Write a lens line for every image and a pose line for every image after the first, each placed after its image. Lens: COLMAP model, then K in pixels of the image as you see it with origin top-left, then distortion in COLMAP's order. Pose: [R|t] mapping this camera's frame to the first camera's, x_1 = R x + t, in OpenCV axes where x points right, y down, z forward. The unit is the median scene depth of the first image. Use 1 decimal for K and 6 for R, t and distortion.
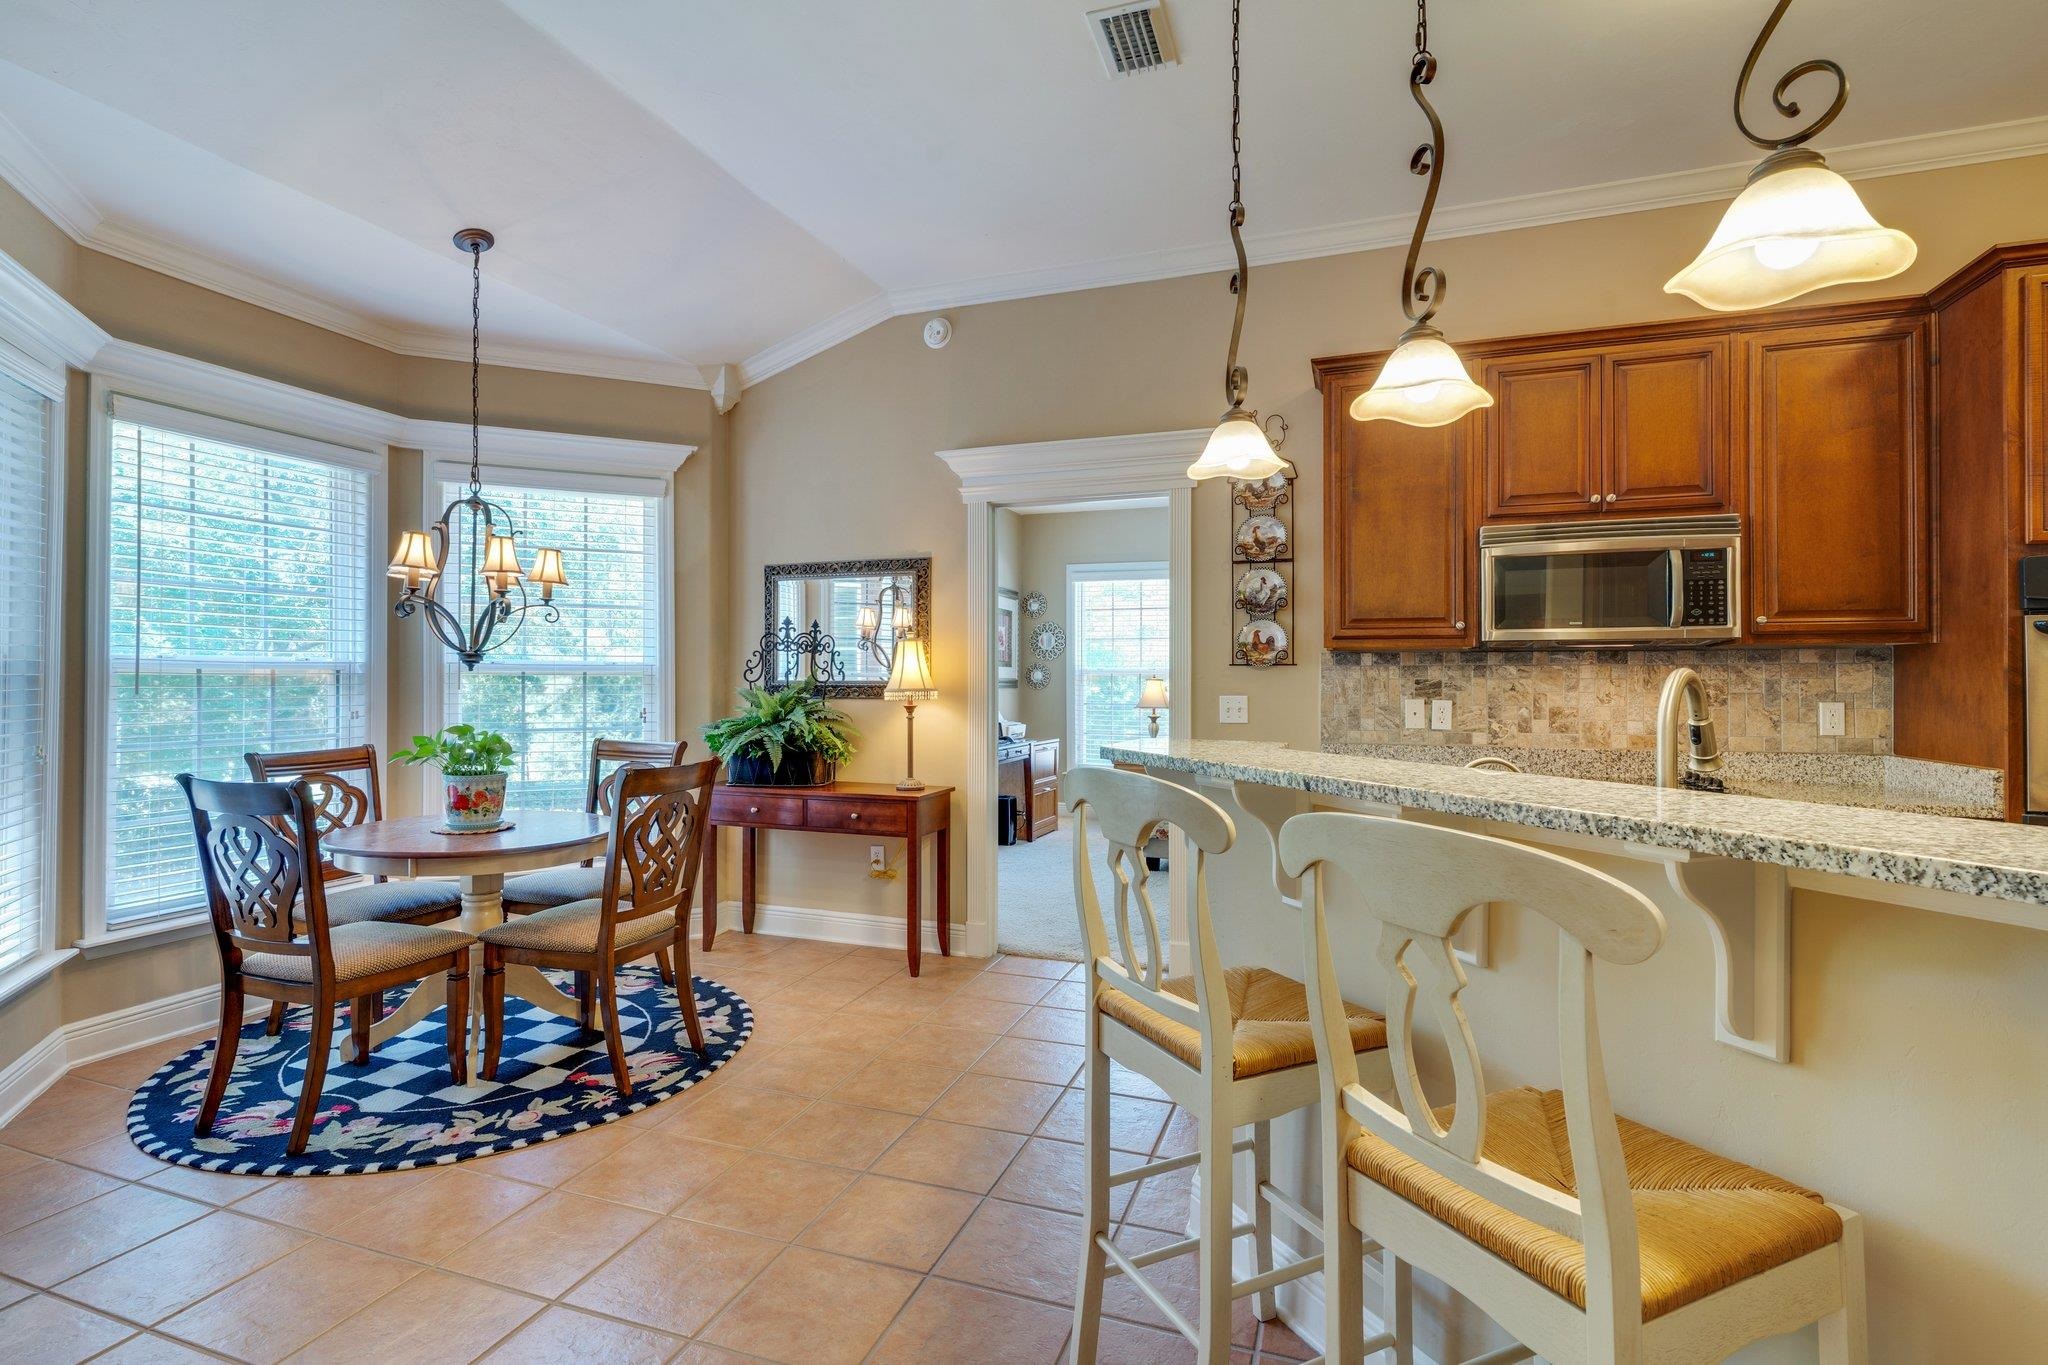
lens RADIAL K [[975.3, 0, 1019.8], [0, 975.3, 667.8], [0, 0, 1]] dist [-0.001272, -0.000735]
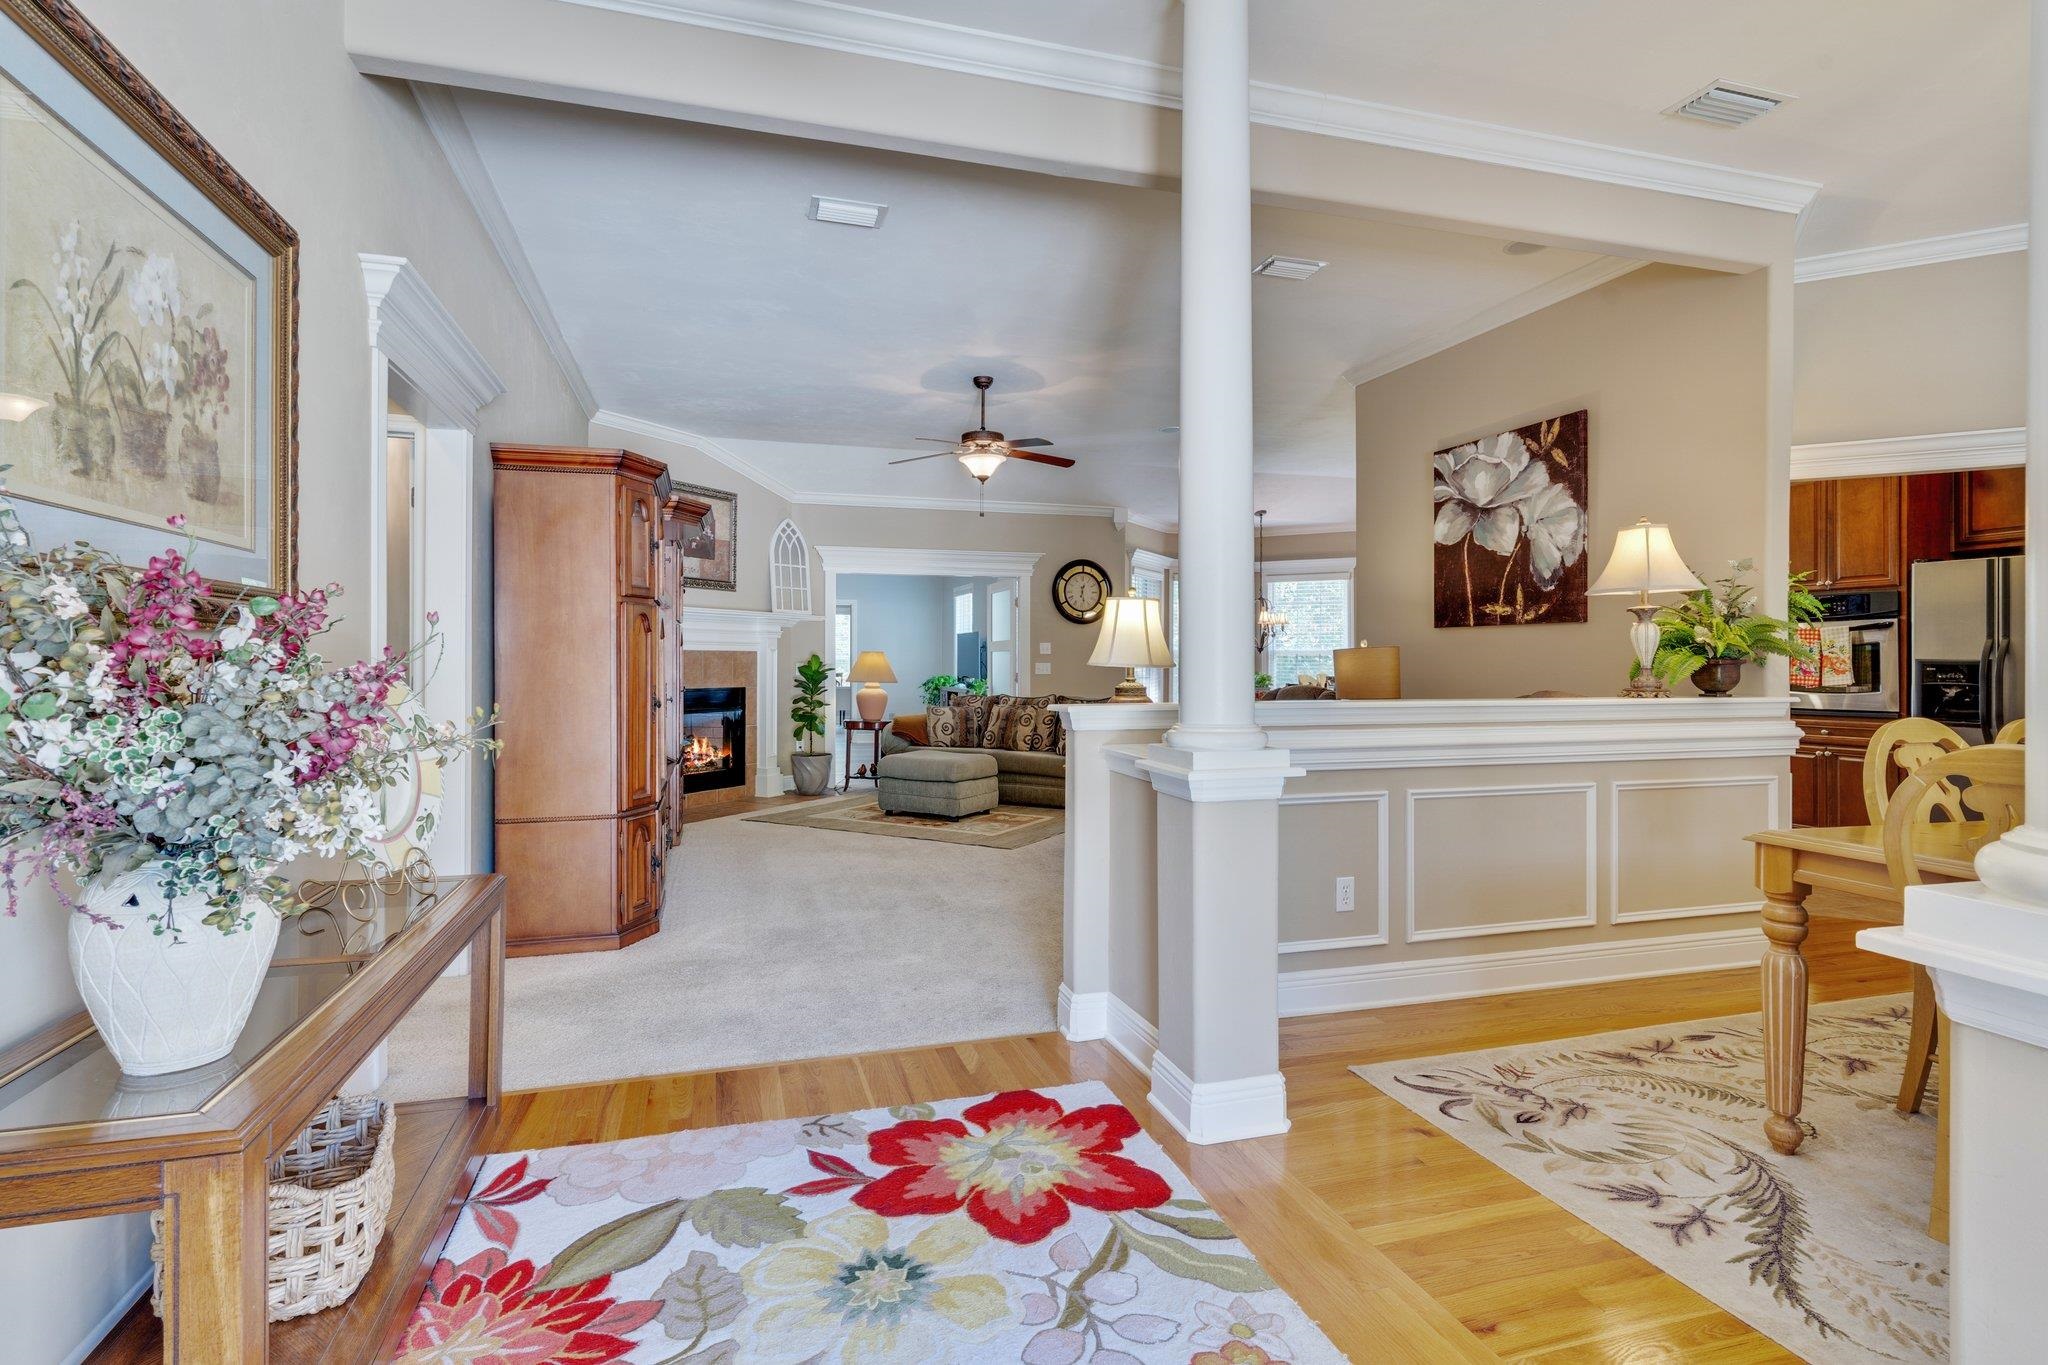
lens RADIAL K [[975.3, 0, 1019.8], [0, 975.3, 667.8], [0, 0, 1]] dist [-0.001272, -0.000735]
pose [[0.599088, 0.003737, -0.800674, 1.367218], [0.008222, 0.999908, 0.010819, 0.006666], [0.800641, -0.013065, 0.599002, -1.370667]]
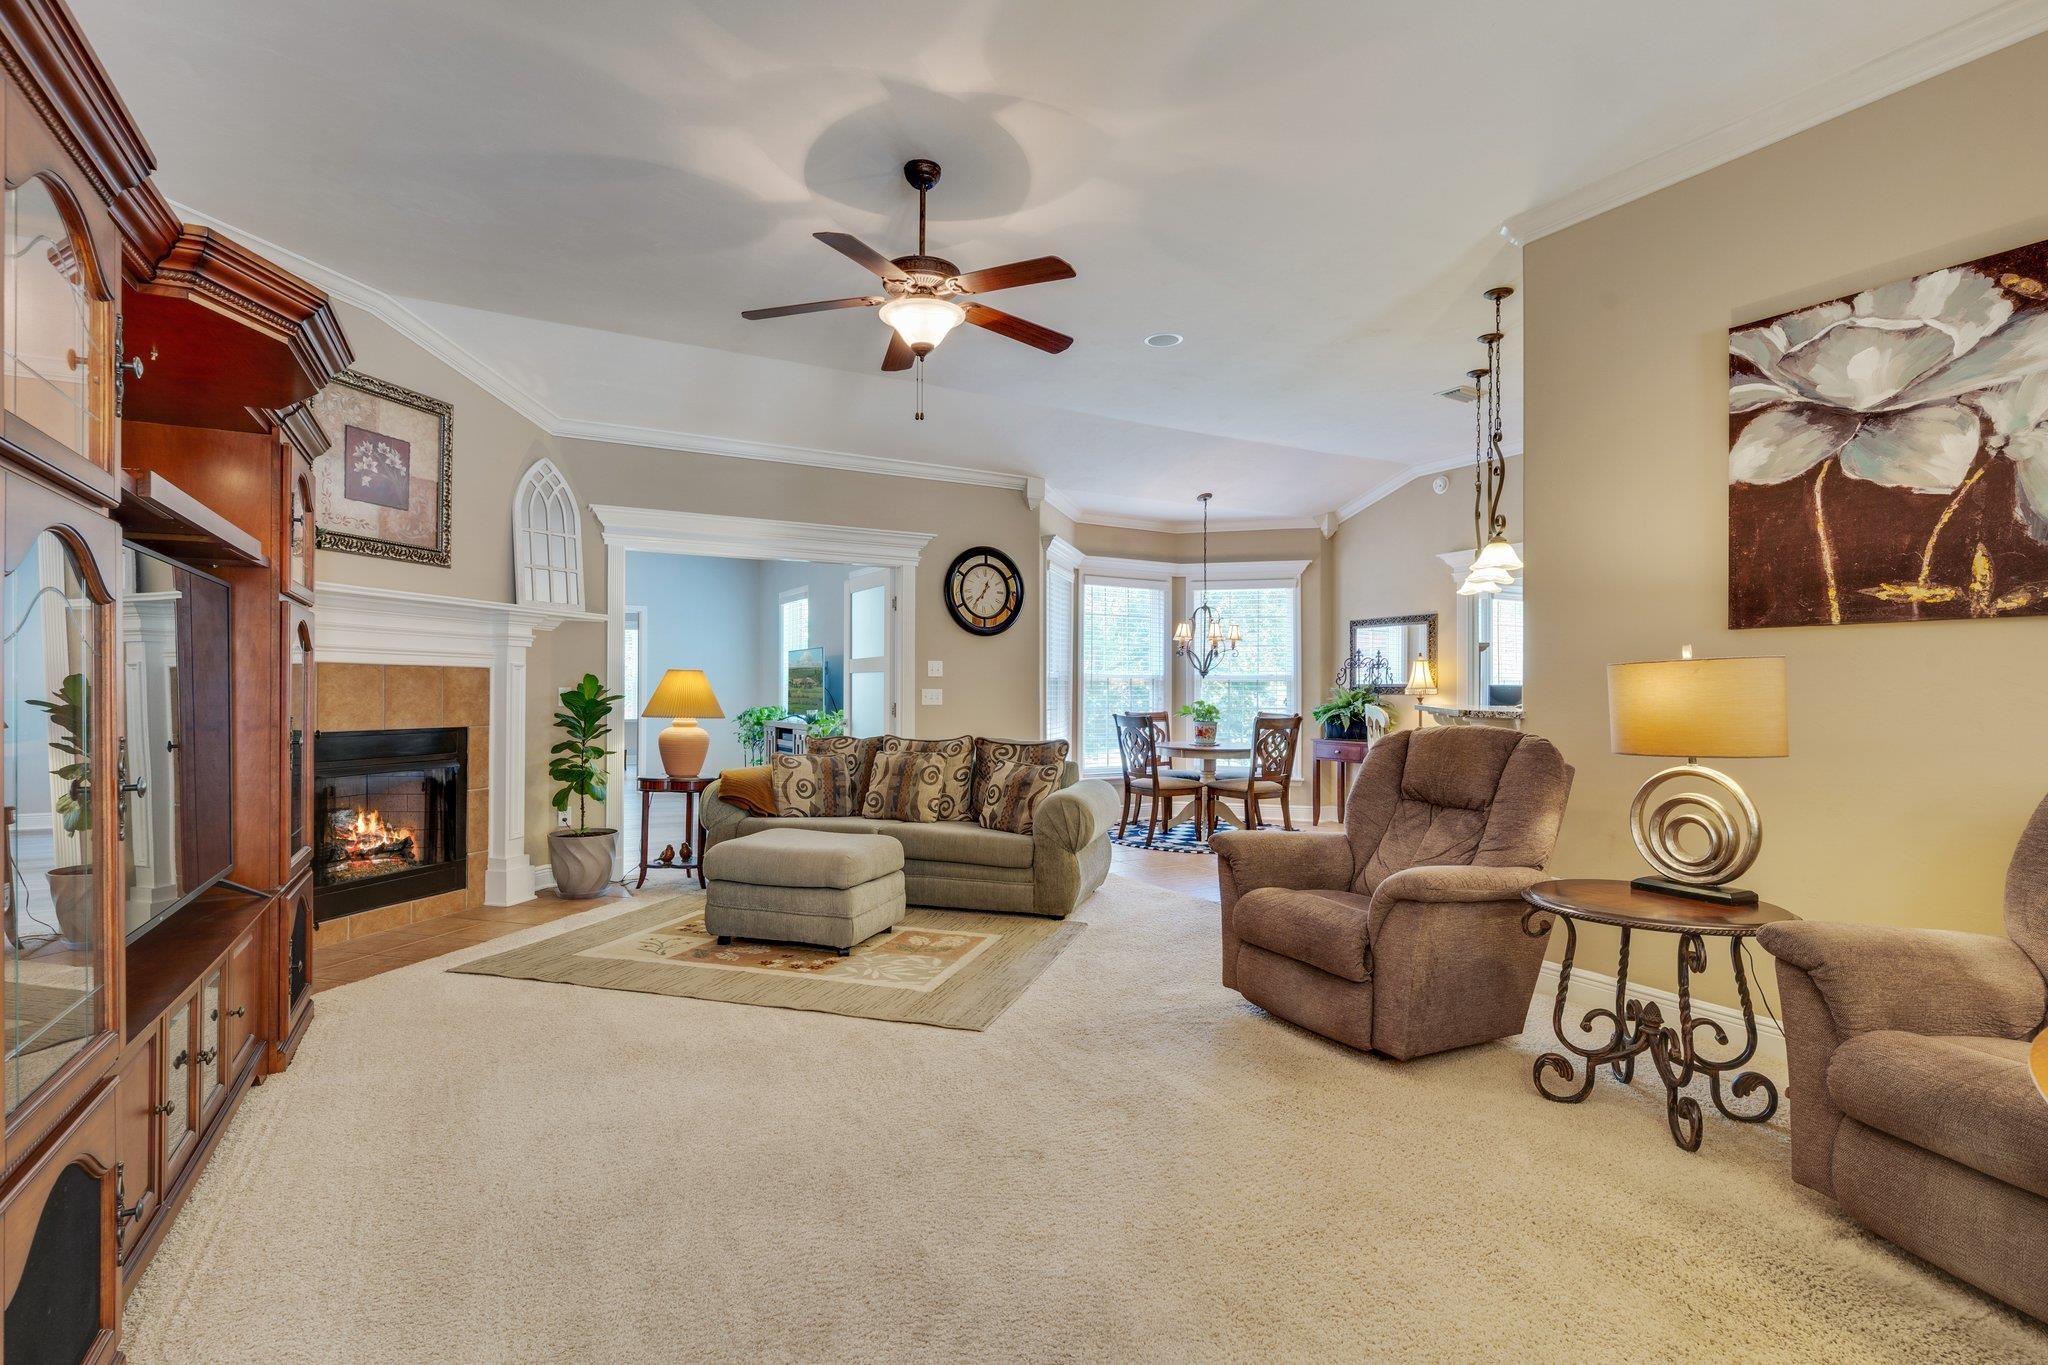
lens RADIAL K [[977.2, 0, 1015.7], [0, 977.2, 689.9], [0, 0, 1]] dist [-0.000741, -0.000264]
pose [[0.751618, 0.001130, -0.659597, 0.628882], [0.003347, 0.999979, 0.005527, 0.014540], [0.659590, -0.006362, 0.751599, -1.035123]]
